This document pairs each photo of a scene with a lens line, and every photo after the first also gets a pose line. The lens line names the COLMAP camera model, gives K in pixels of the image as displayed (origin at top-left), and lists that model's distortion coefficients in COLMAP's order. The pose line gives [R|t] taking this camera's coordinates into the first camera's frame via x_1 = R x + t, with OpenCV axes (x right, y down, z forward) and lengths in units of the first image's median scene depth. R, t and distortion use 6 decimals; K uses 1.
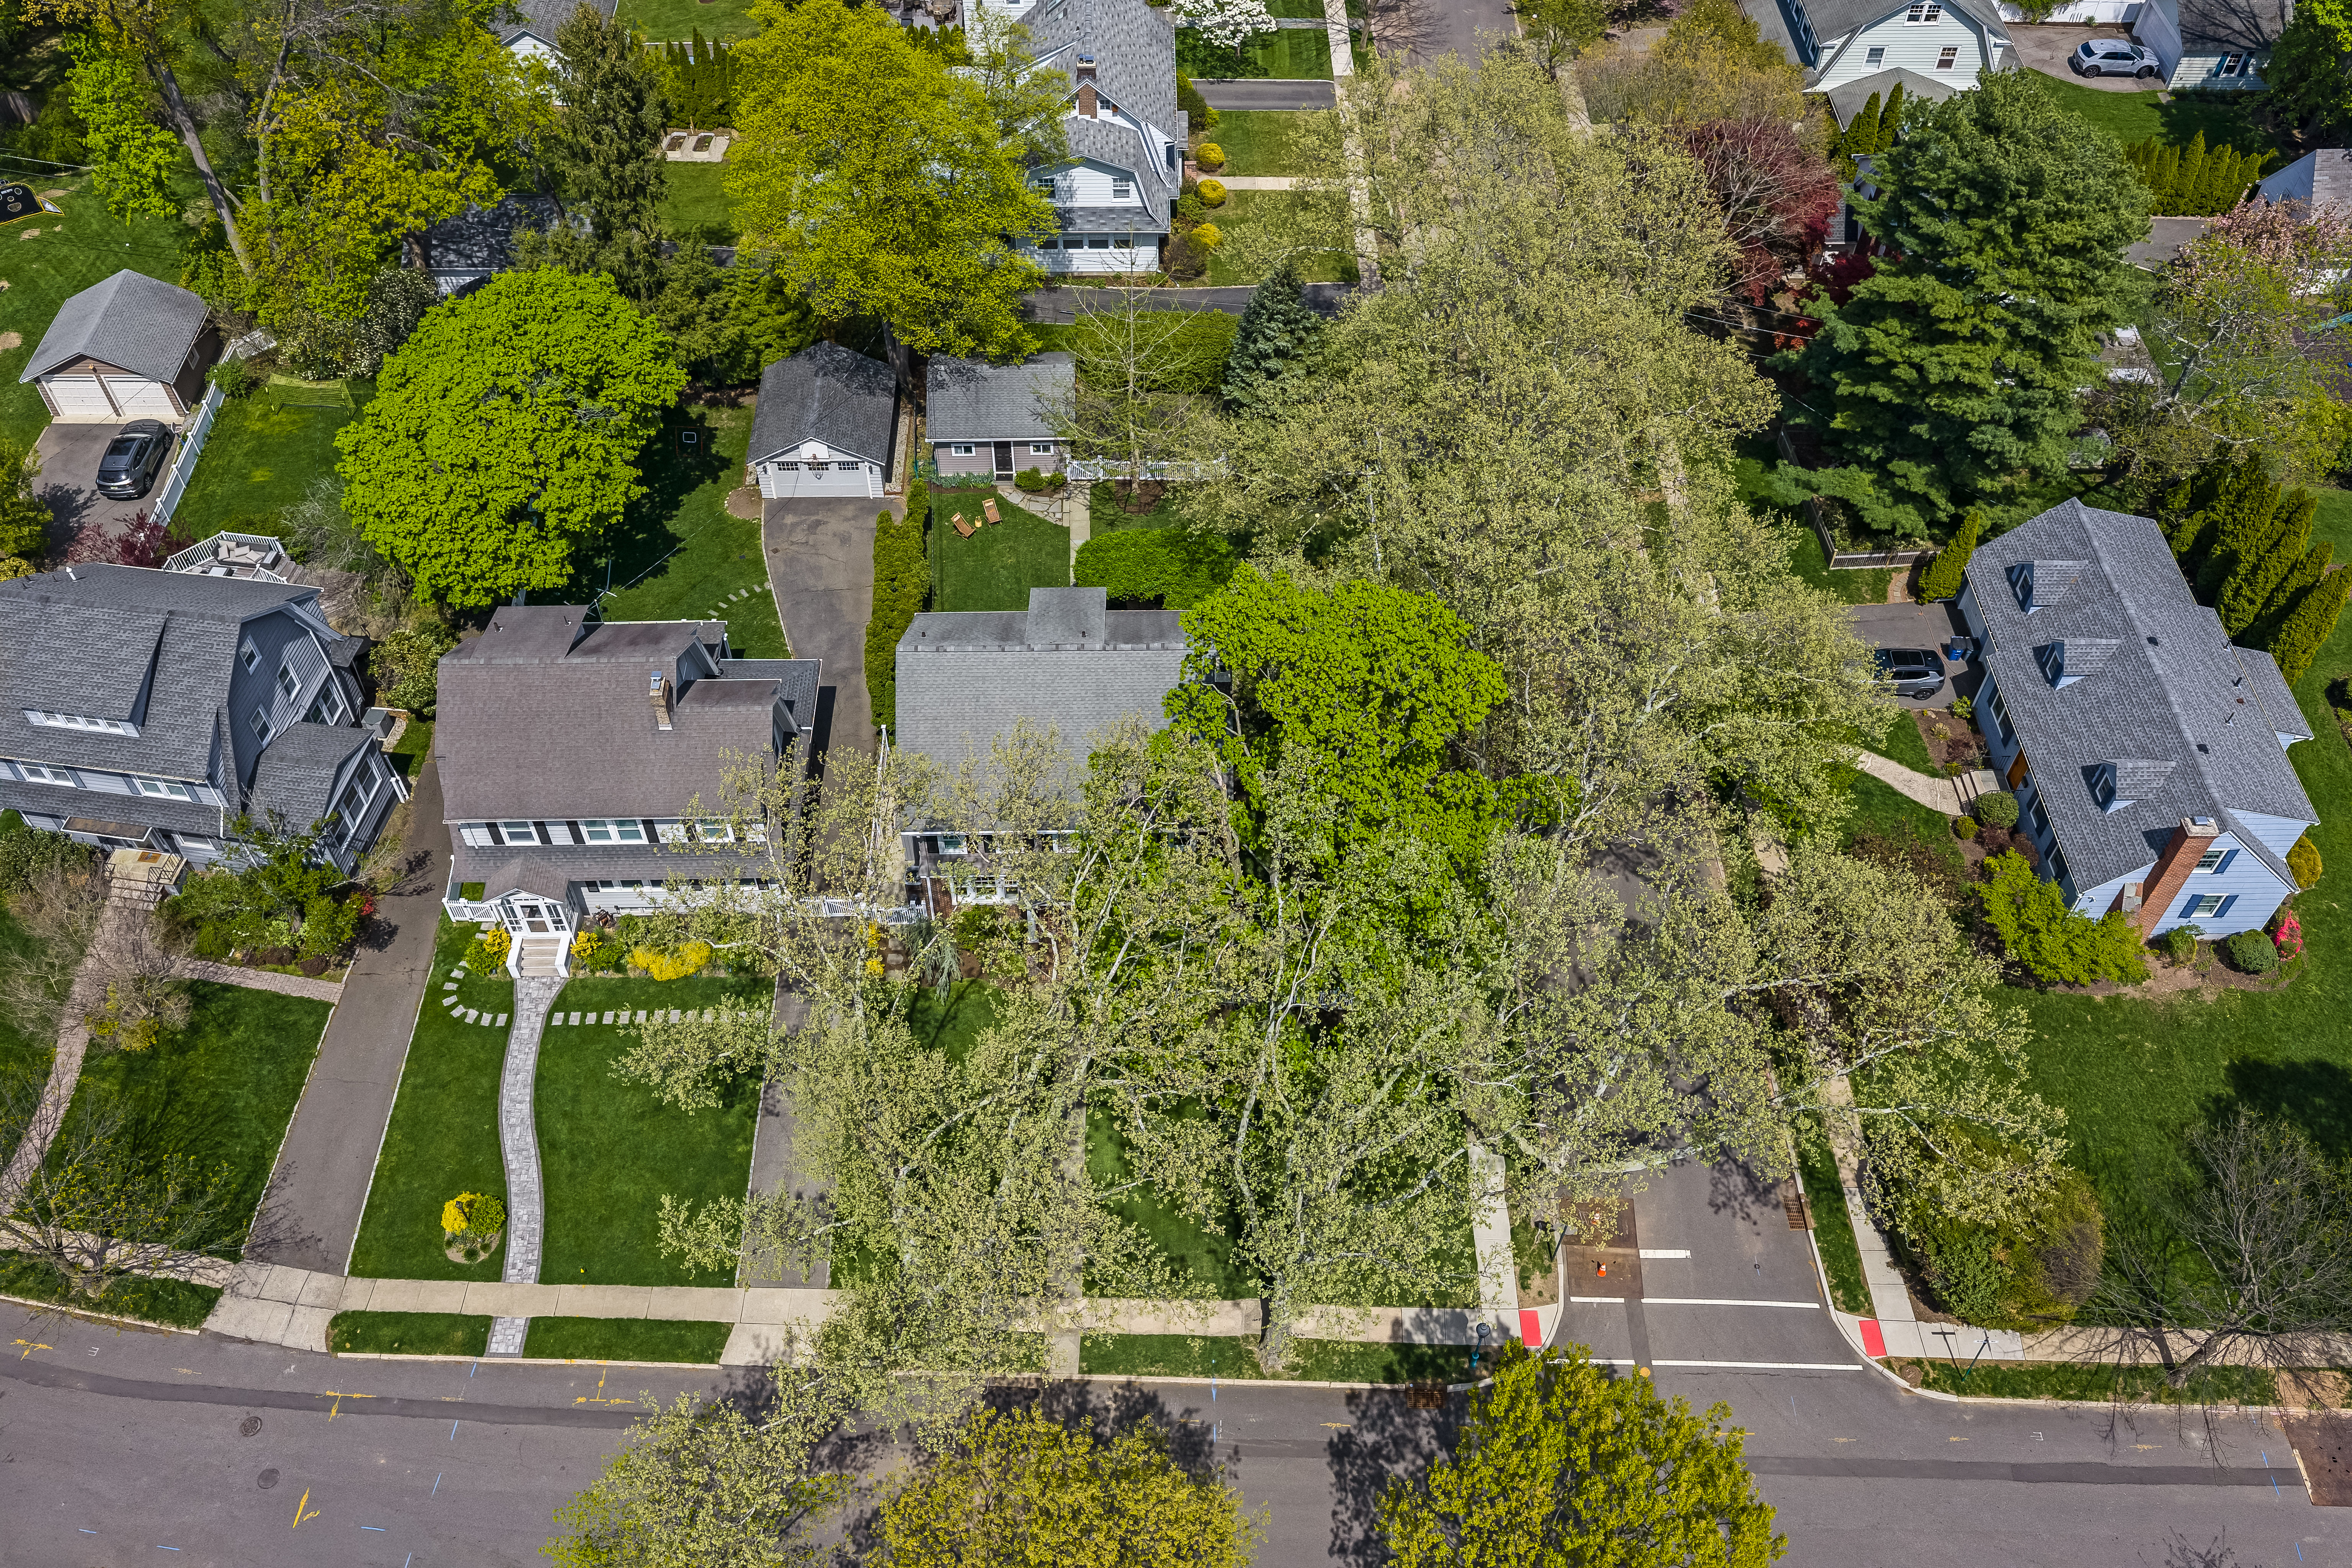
lens RADIAL K [[1936.9, 0, 1173.5], [0, 1936.9, 789.6], [0, 0, 1]] dist [0.036592, -0.065509]
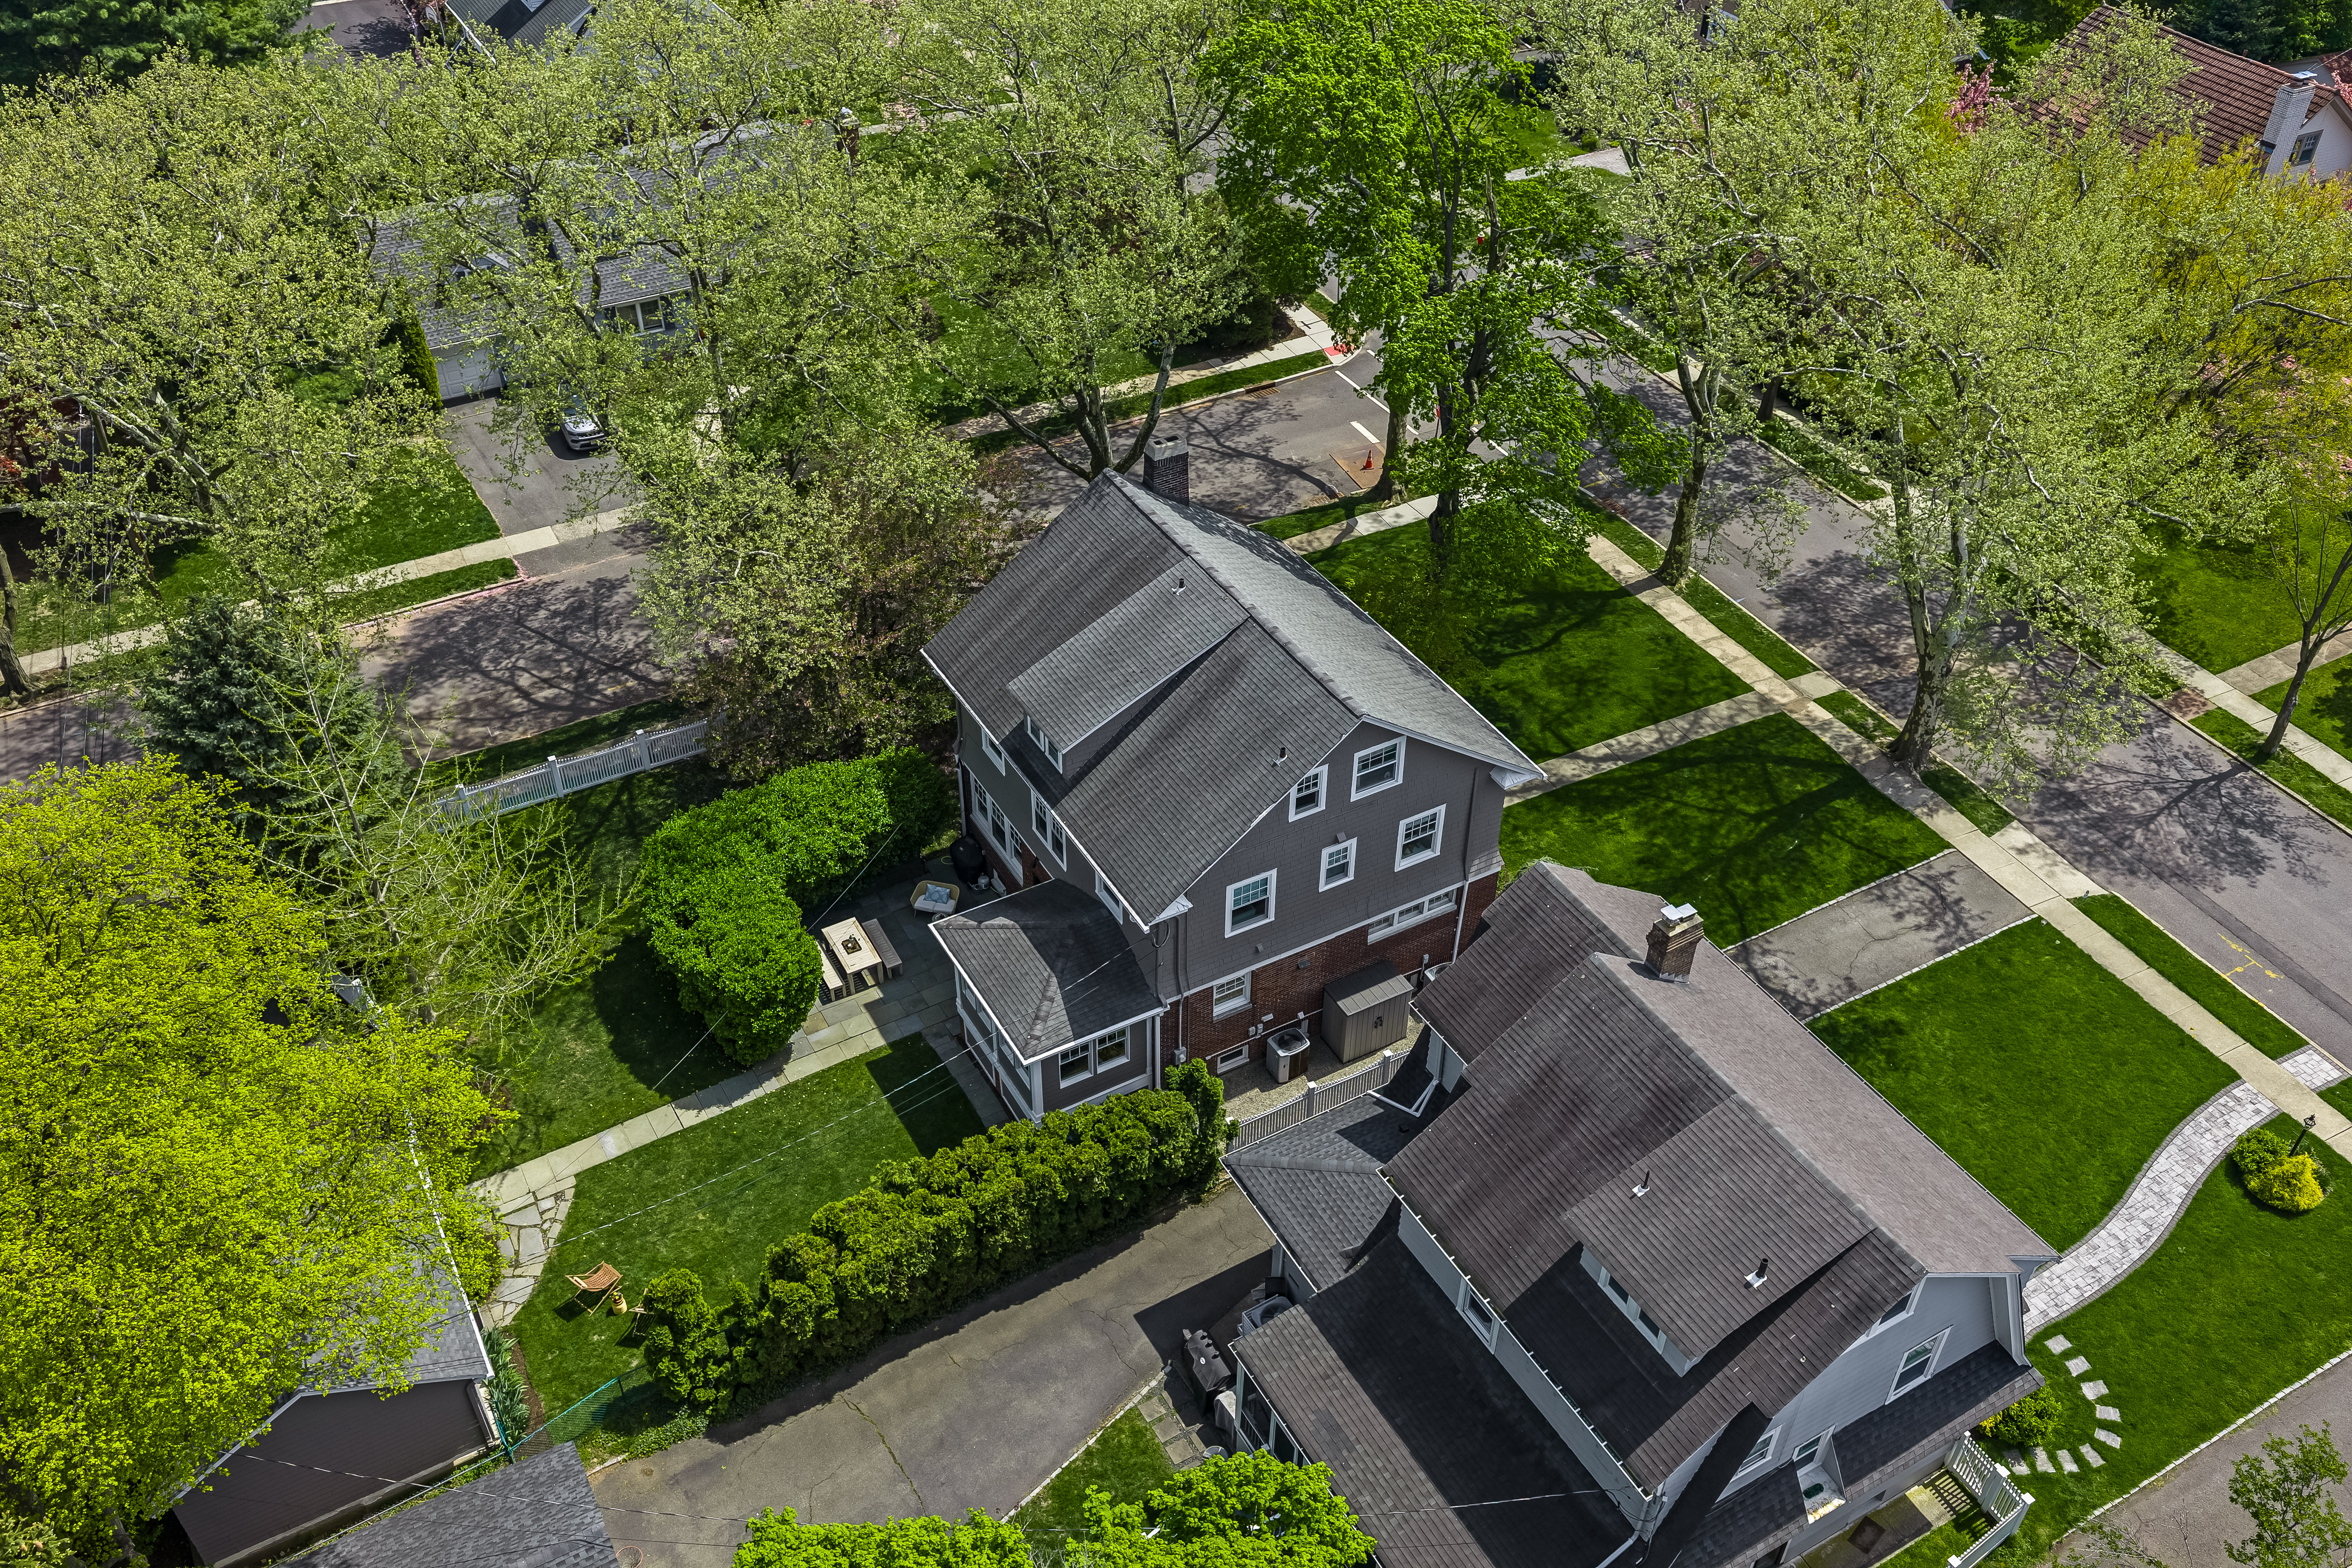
lens RADIAL K [[1936.9, 0, 1173.5], [0, 1936.9, 789.6], [0, 0, 1]] dist [0.036592, -0.065509]
pose [[-0.474837, -0.565703, 0.674174, -0.511804], [0.675108, 0.257298, 0.691395, -0.502049], [-0.564588, 0.783440, 0.259736, 0.853848]]
